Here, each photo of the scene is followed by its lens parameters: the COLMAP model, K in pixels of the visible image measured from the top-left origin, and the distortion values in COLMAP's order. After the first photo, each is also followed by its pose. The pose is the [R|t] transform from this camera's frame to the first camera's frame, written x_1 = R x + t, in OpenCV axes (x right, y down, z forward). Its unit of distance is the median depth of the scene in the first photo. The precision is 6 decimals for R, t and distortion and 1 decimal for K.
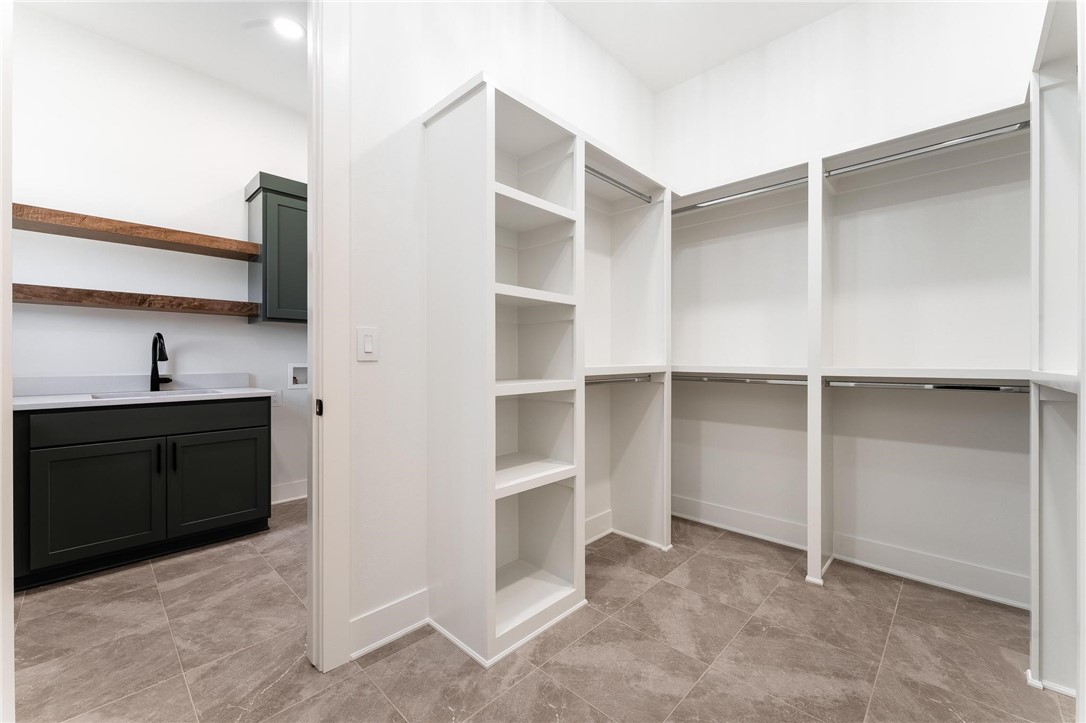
lens RADIAL K [[441.2, 0, 544.8], [0, 441.2, 364.1], [0, 0, 1]] dist [0.001043, 0.000267]
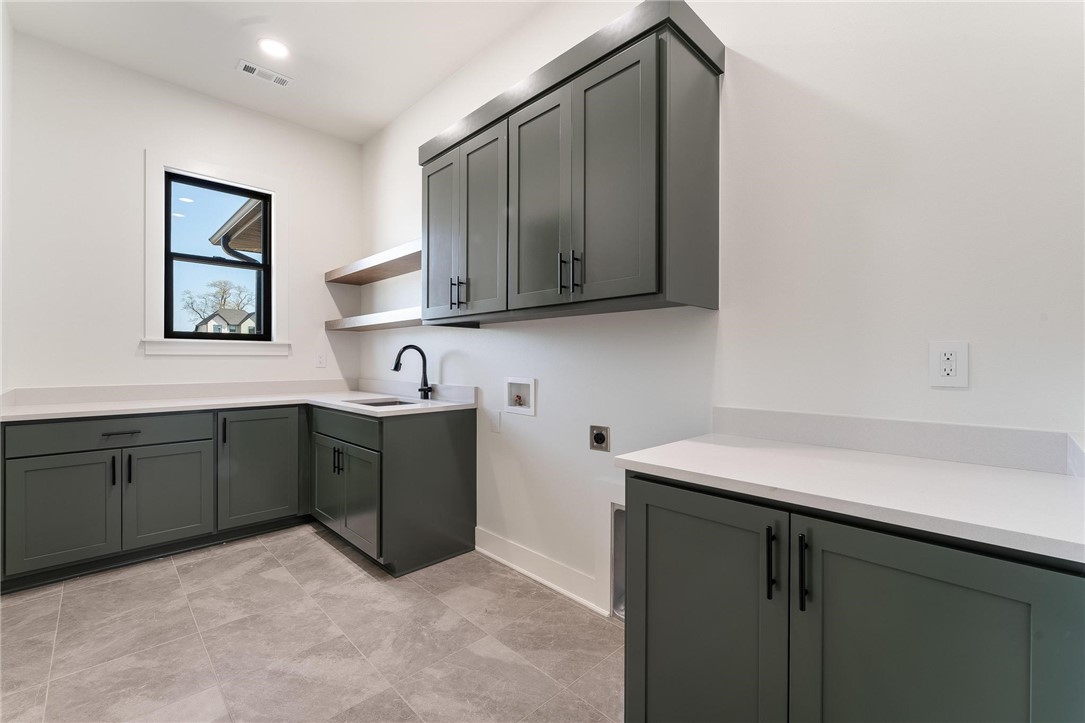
lens RADIAL K [[438.7, 0, 542.5], [0, 438.7, 361.5], [0, 0, 1]] dist [-0.000496, -0.000133]
pose [[-0.044479, 0.007108, -0.998985, 0.290579], [-0.000615, 0.999974, 0.007142, -0.074165], [0.999010, 0.000932, -0.044473, 1.781579]]
